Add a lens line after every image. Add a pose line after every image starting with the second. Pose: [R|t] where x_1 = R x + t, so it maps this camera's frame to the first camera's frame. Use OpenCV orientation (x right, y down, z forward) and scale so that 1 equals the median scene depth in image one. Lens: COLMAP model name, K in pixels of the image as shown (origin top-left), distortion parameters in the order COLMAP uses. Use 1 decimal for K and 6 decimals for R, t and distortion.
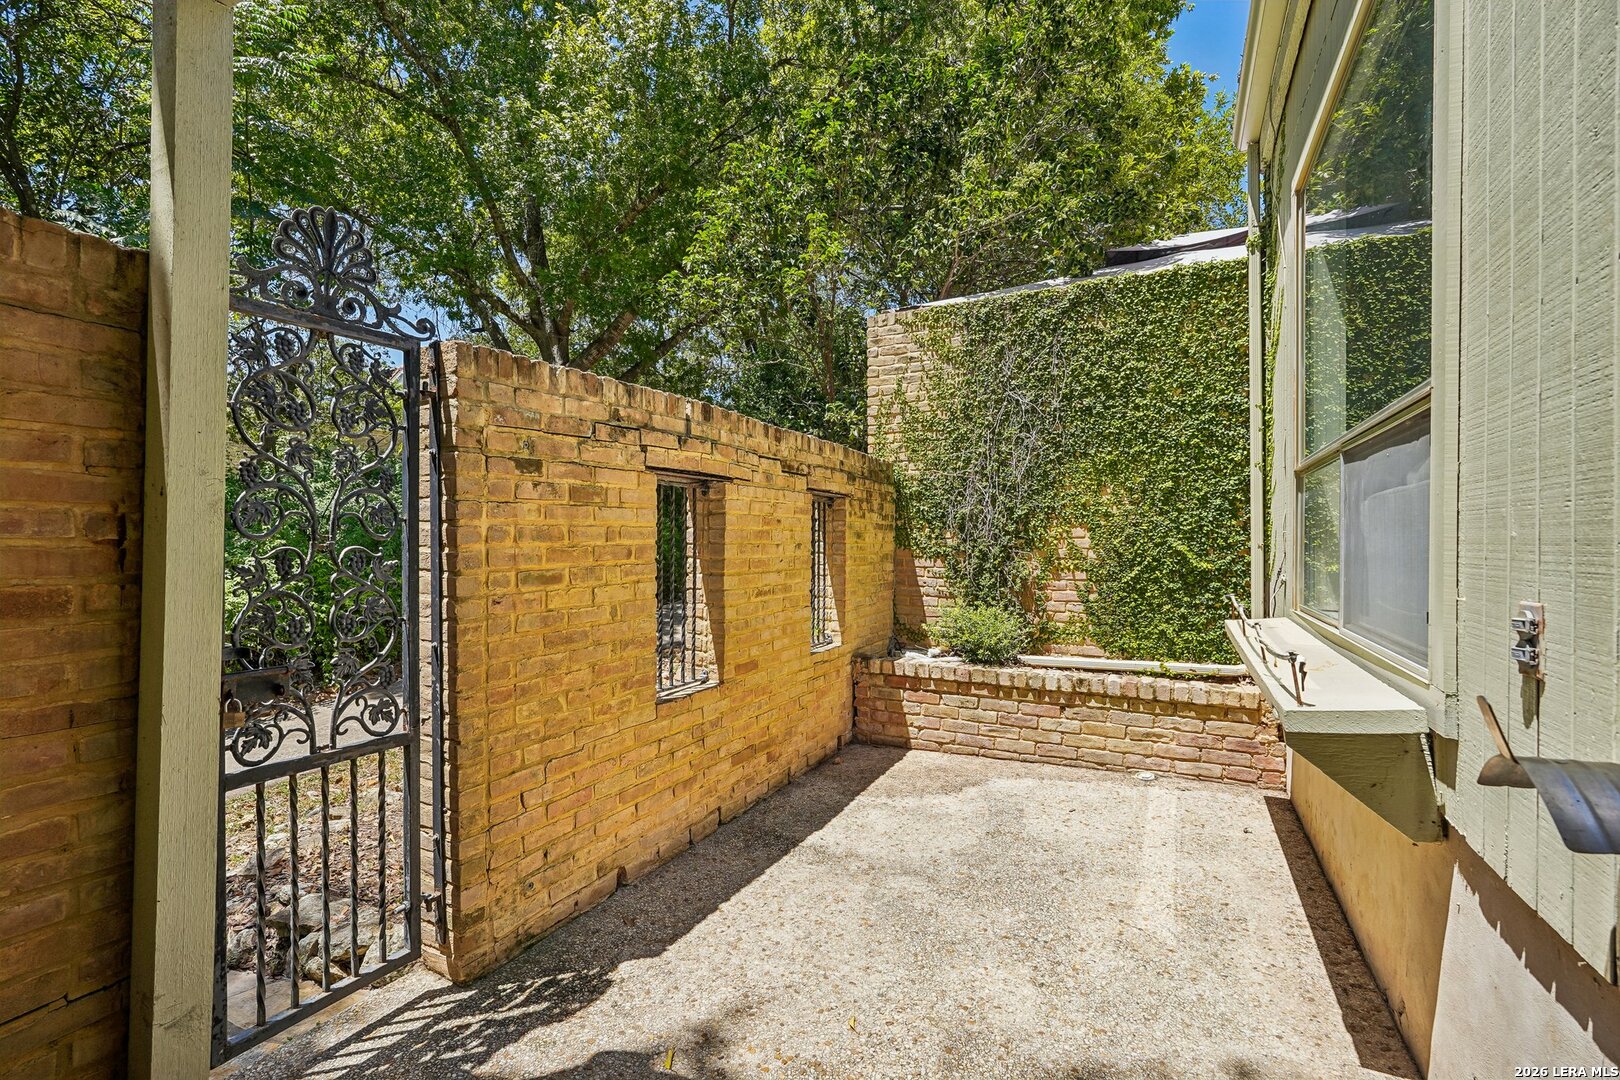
lens RADIAL K [[708.9, 0, 816.8], [0, 708.9, 546.3], [0, 0, 1]] dist [0.000237, 0.001811]
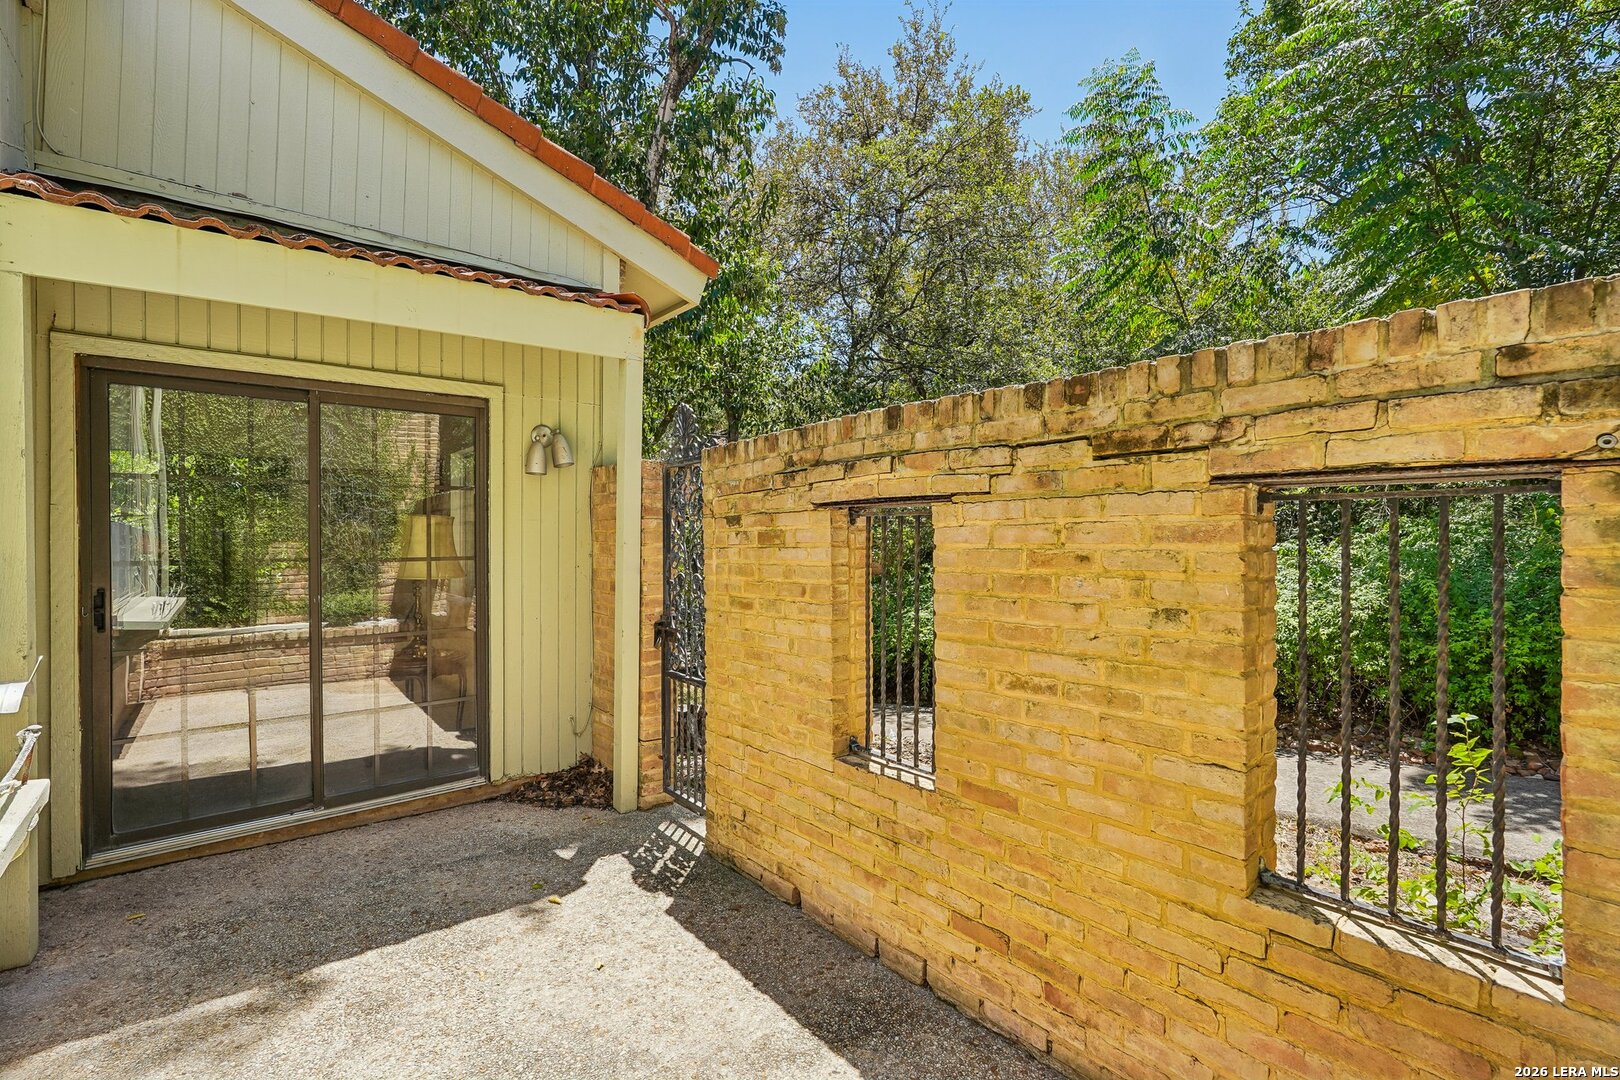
lens RADIAL K [[708.9, 0, 817.6], [0, 708.9, 539.5], [0, 0, 1]] dist [0.000237, 0.001811]
pose [[-0.379319, 0.003951, -0.925258, 0.713070], [-0.002579, 0.999982, 0.005327, -0.074912], [0.925262, 0.004407, -0.379302, 1.481282]]
